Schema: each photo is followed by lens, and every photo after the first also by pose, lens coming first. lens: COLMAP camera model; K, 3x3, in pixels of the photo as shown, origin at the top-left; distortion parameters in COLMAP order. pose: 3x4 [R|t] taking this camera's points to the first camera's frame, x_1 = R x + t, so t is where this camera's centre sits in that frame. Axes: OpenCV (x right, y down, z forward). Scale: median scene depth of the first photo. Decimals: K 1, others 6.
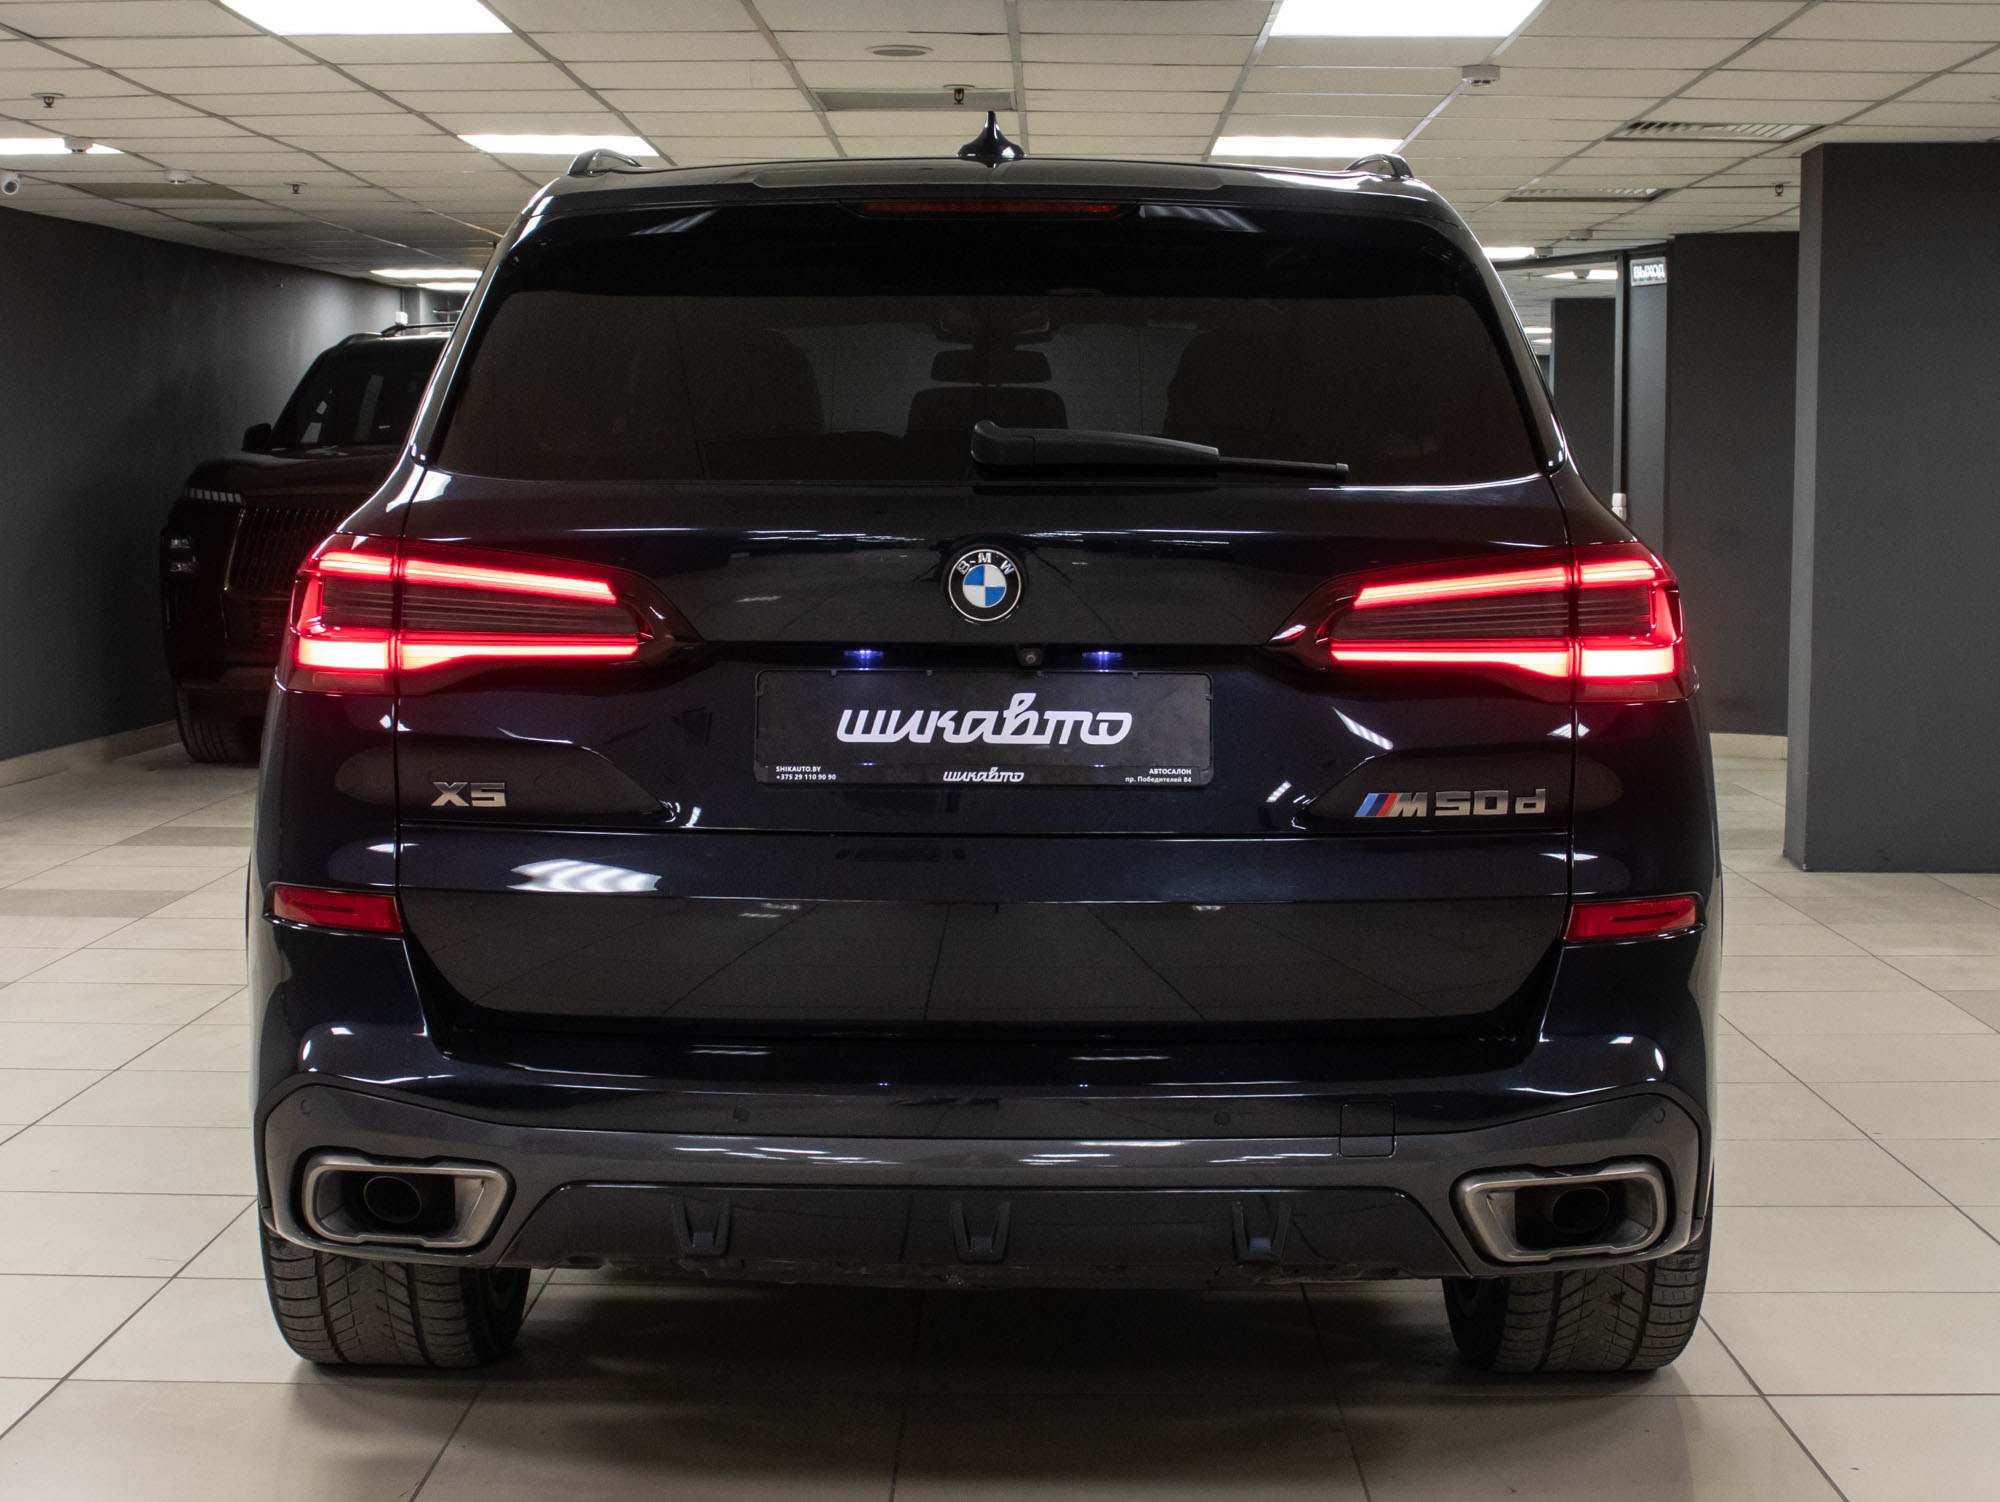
lens RADIAL K [[2833.2, 0, 1000.0], [0, 2833.2, 751.0], [0, 0, 1]] dist [-0.024539, -0.016144]
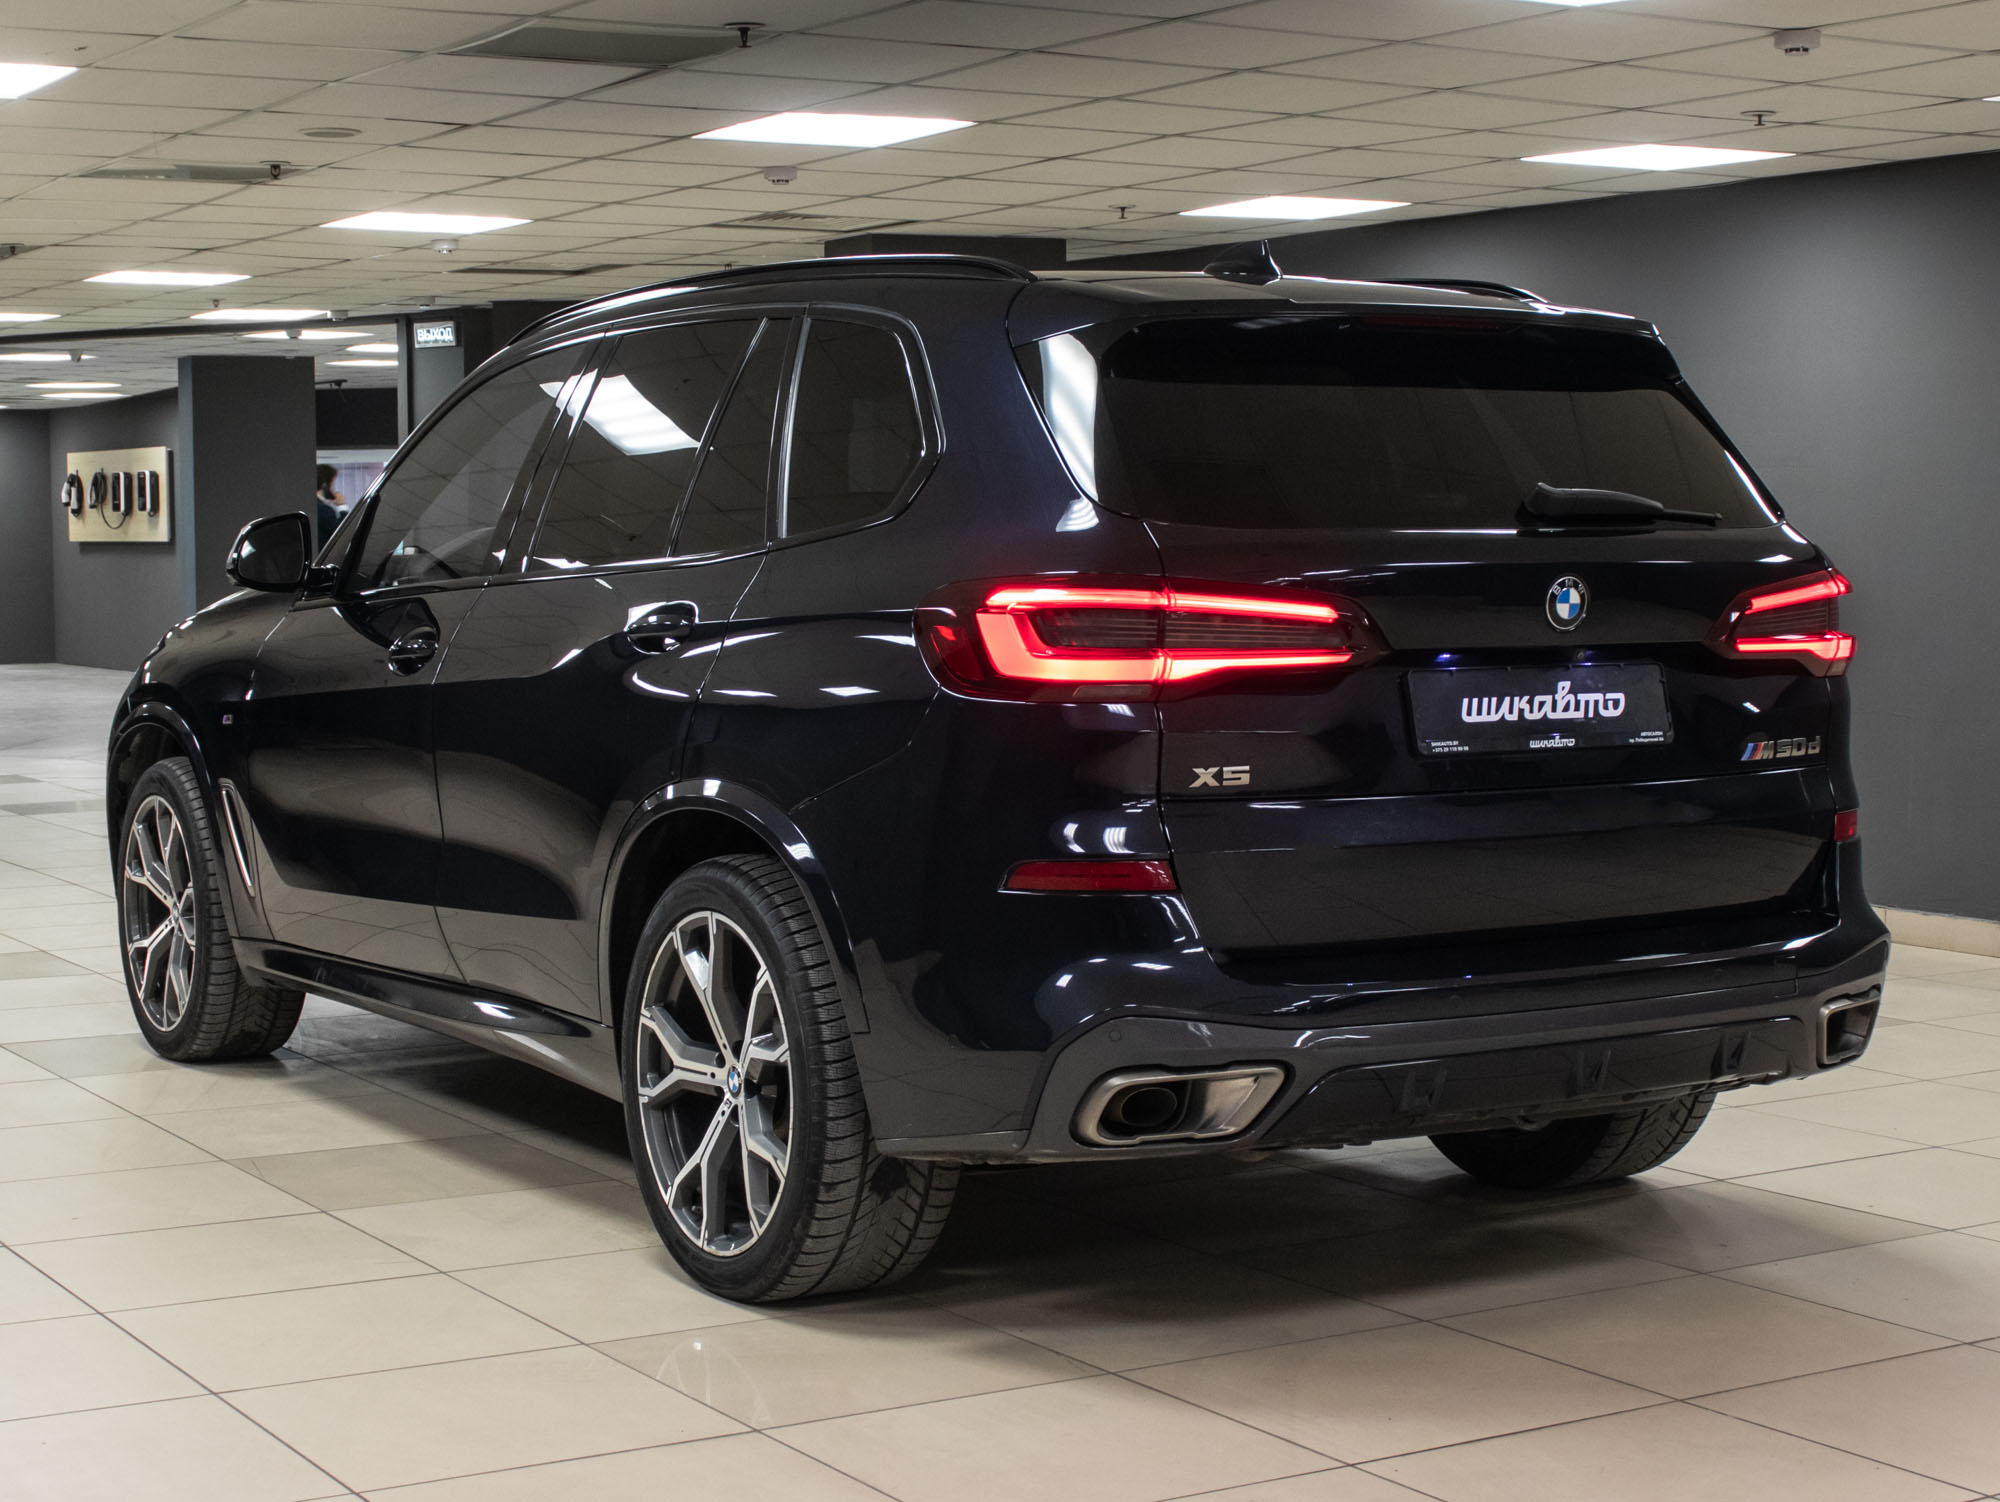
lens RADIAL K [[2833.2, 0, 1000.0], [0, 2833.2, 751.0], [0, 0, 1]] dist [-0.024539, -0.016144]
pose [[0.876722, -0.046223, 0.478772, -0.888895], [0.051883, 0.998652, 0.001407, -0.002937], [-0.478192, 0.023606, 0.877938, -0.069660]]
